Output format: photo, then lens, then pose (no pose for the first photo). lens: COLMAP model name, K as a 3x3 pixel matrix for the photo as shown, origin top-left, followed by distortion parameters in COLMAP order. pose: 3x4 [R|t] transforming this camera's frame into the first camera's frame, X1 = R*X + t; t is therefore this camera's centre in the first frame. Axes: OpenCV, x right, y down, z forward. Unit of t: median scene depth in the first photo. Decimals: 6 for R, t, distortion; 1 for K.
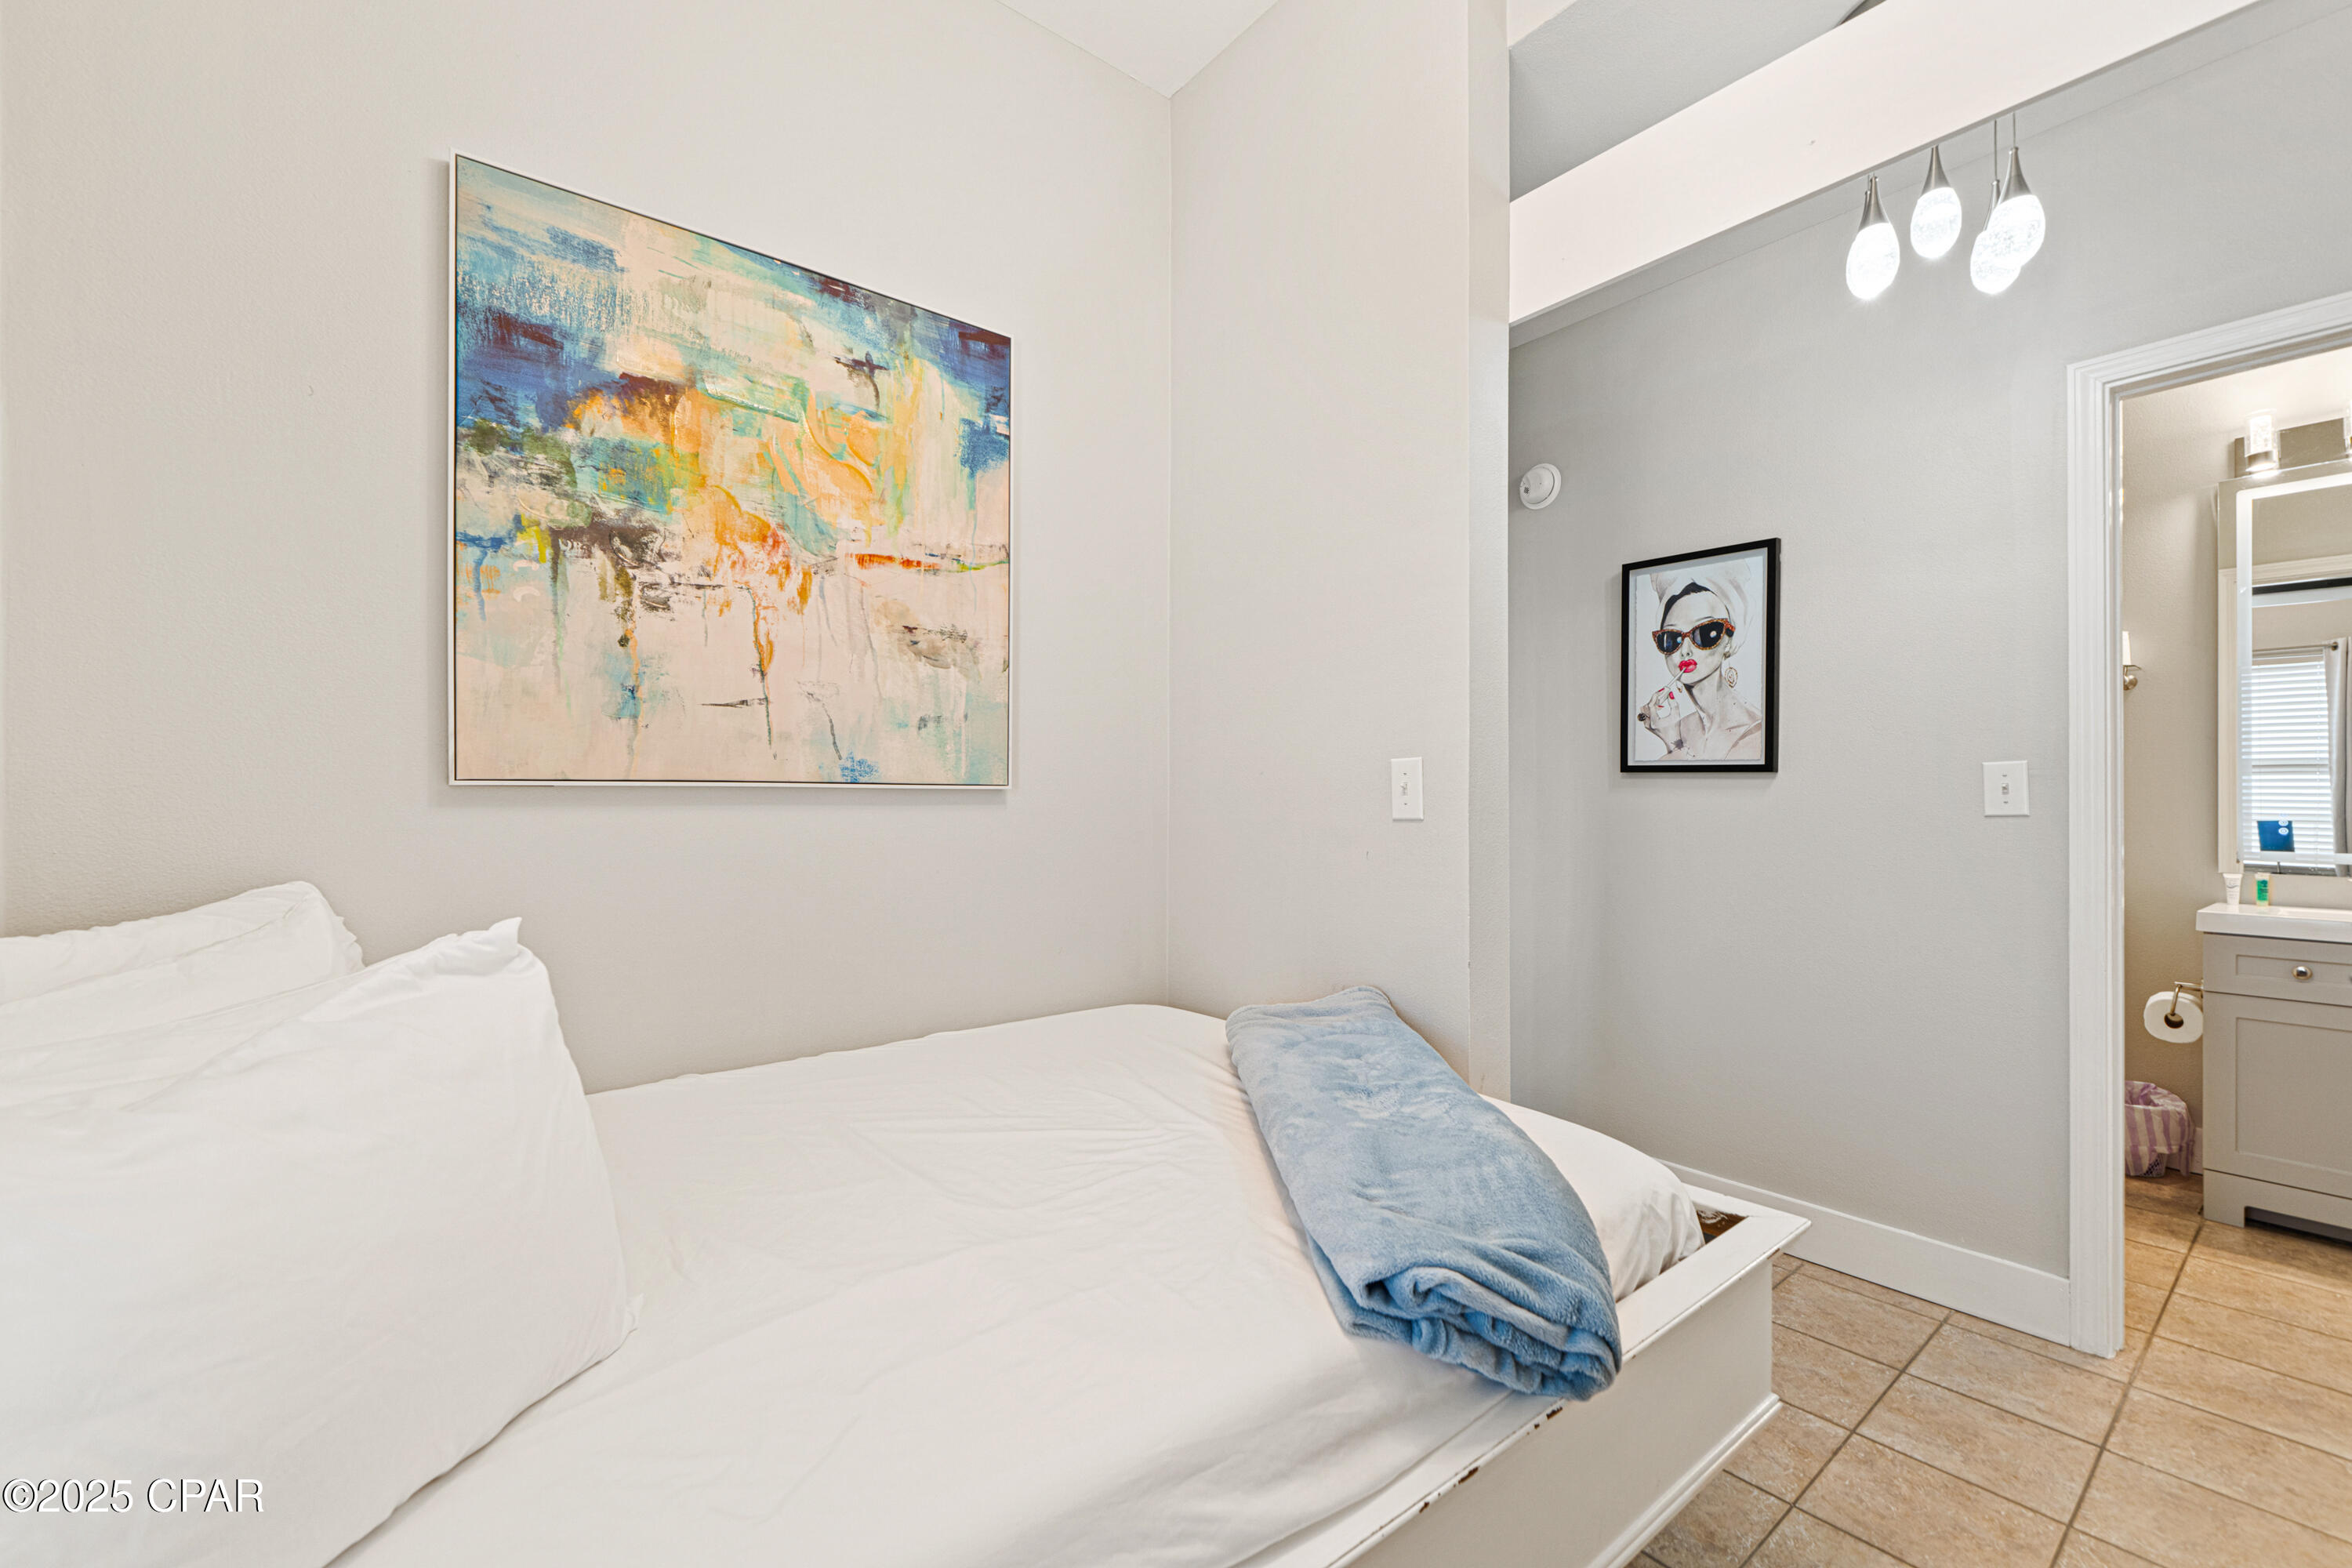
lens RADIAL K [[957.7, 0, 1168.8], [0, 957.7, 787.1], [0, 0, 1]] dist [0.001644, 0.000132]
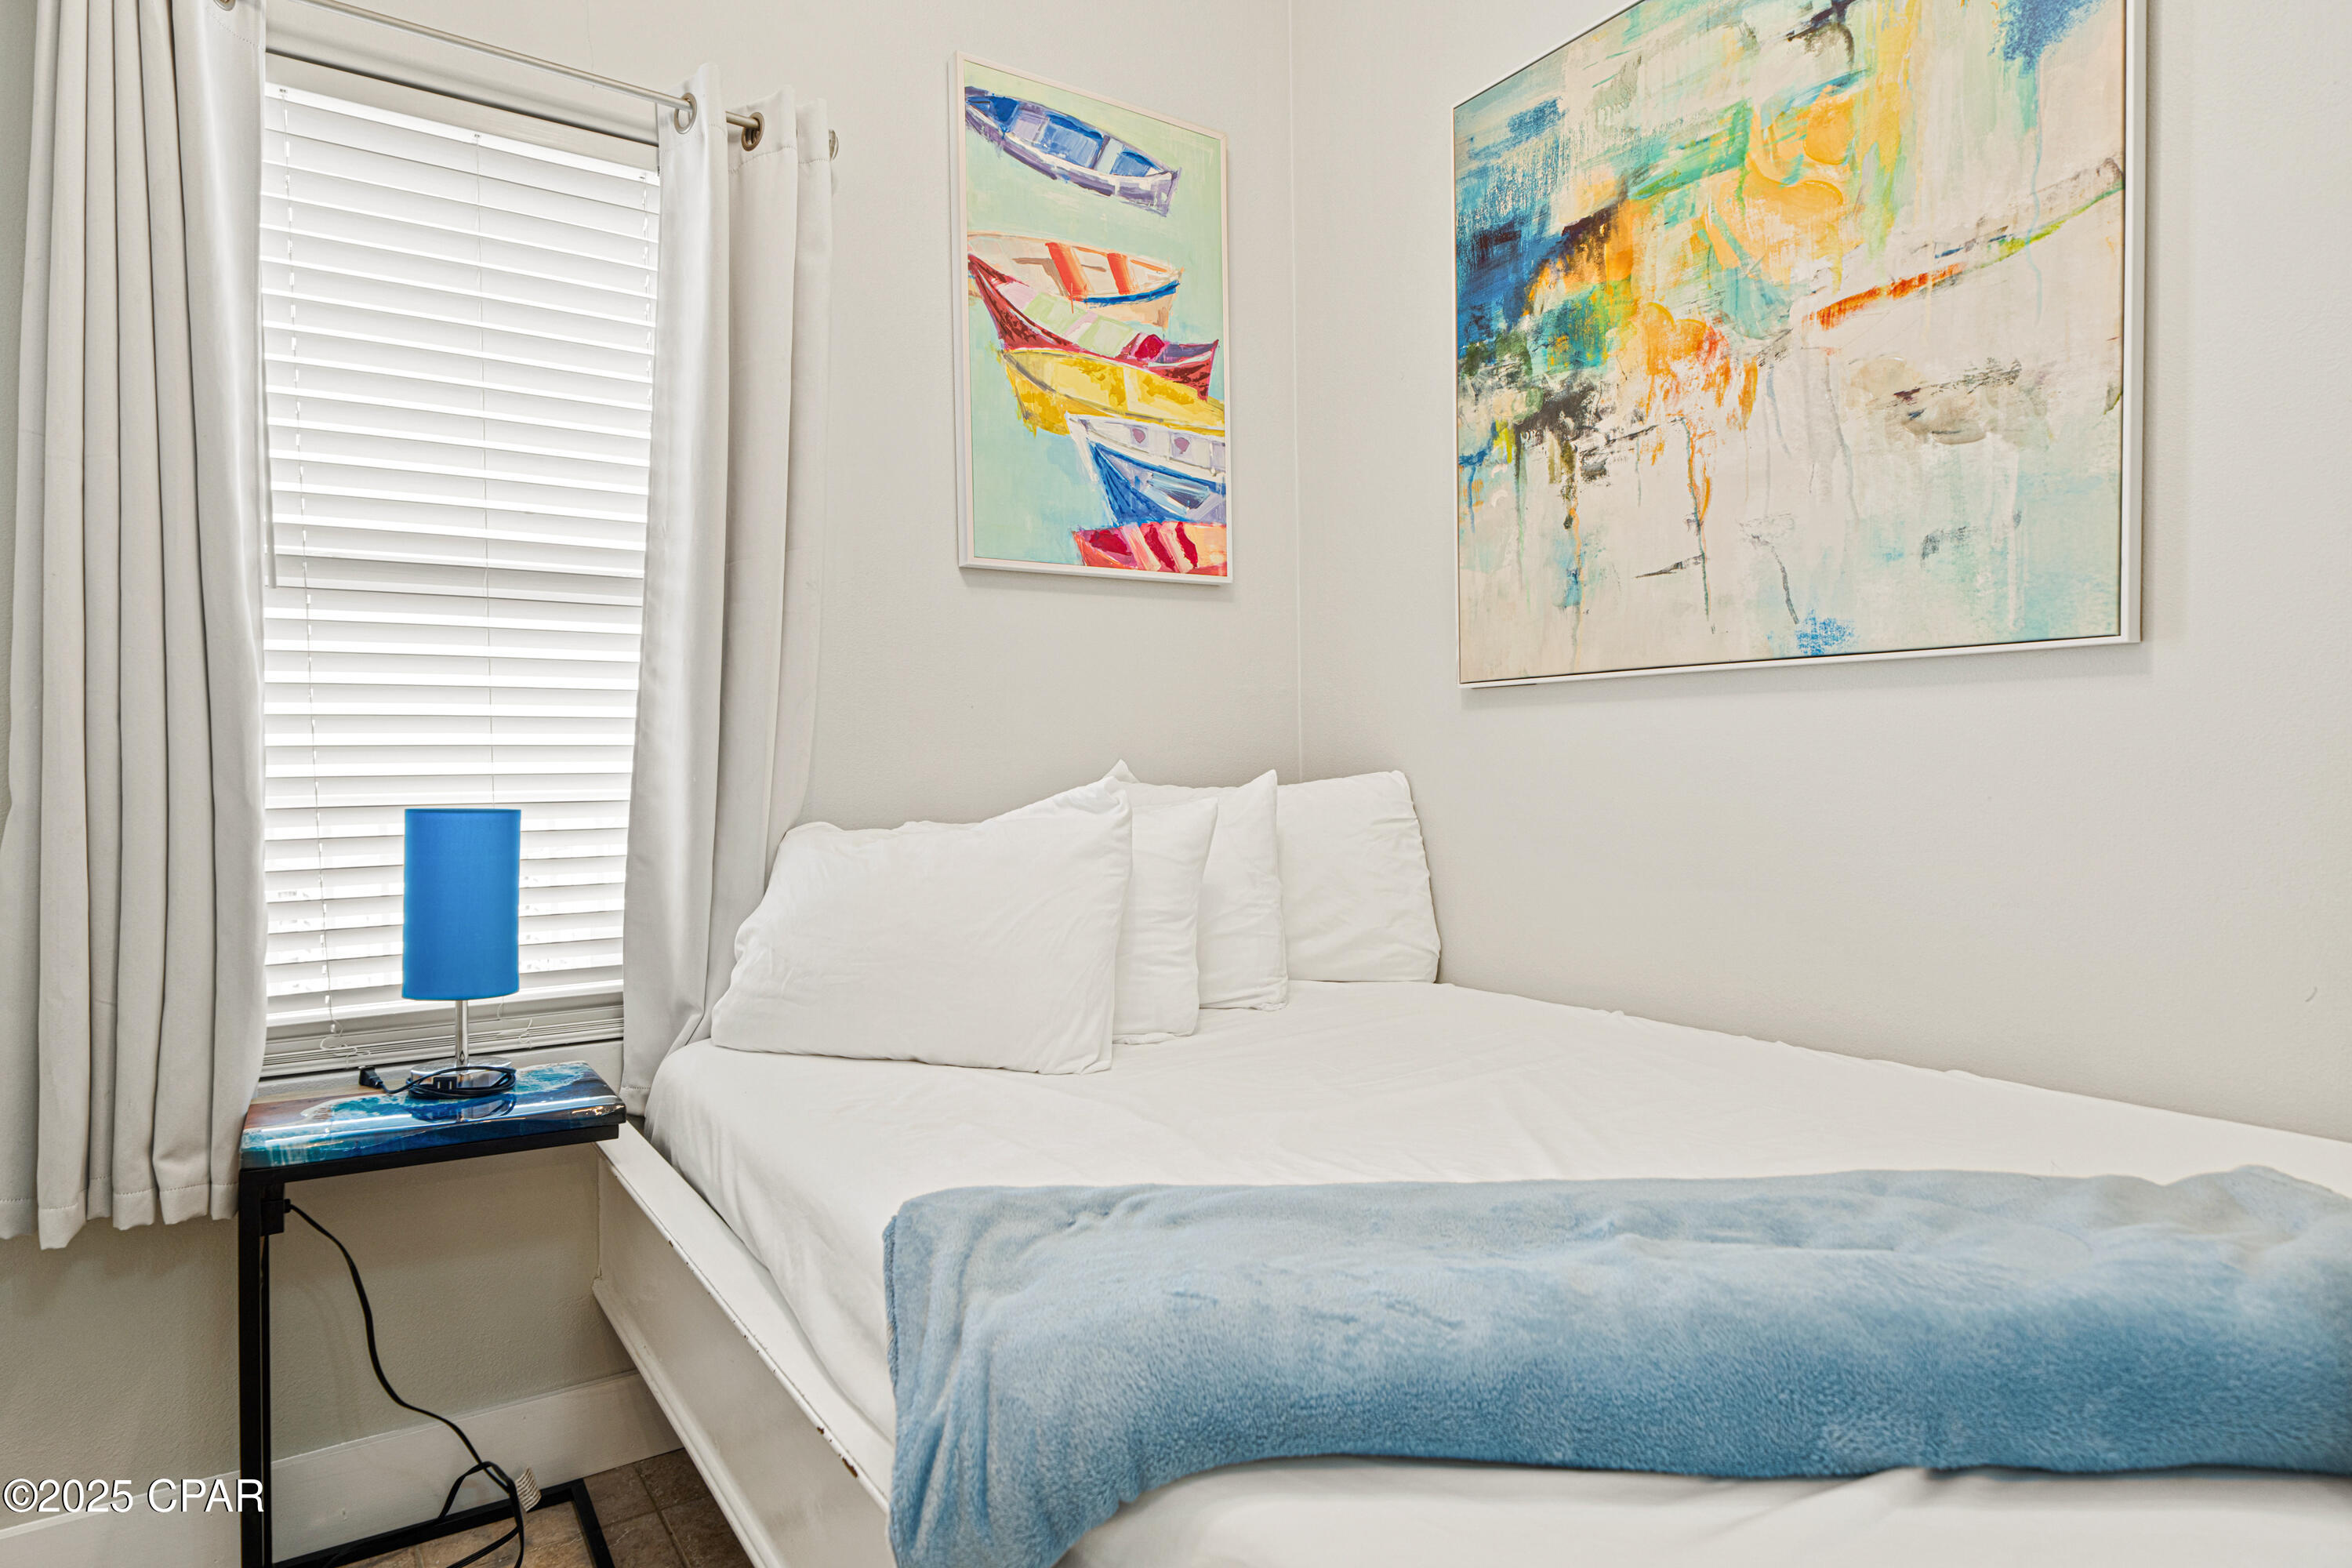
lens RADIAL K [[1306.3, 0, 1167.7], [0, 1306.3, 783.8], [0, 0, 1]] dist [0.000042, 0.000385]
pose [[-0.067183, 0.018693, -0.997566, 0.649810], [0.025530, 0.999529, 0.017011, 0.061140], [0.997414, -0.024325, -0.067629, 0.637330]]
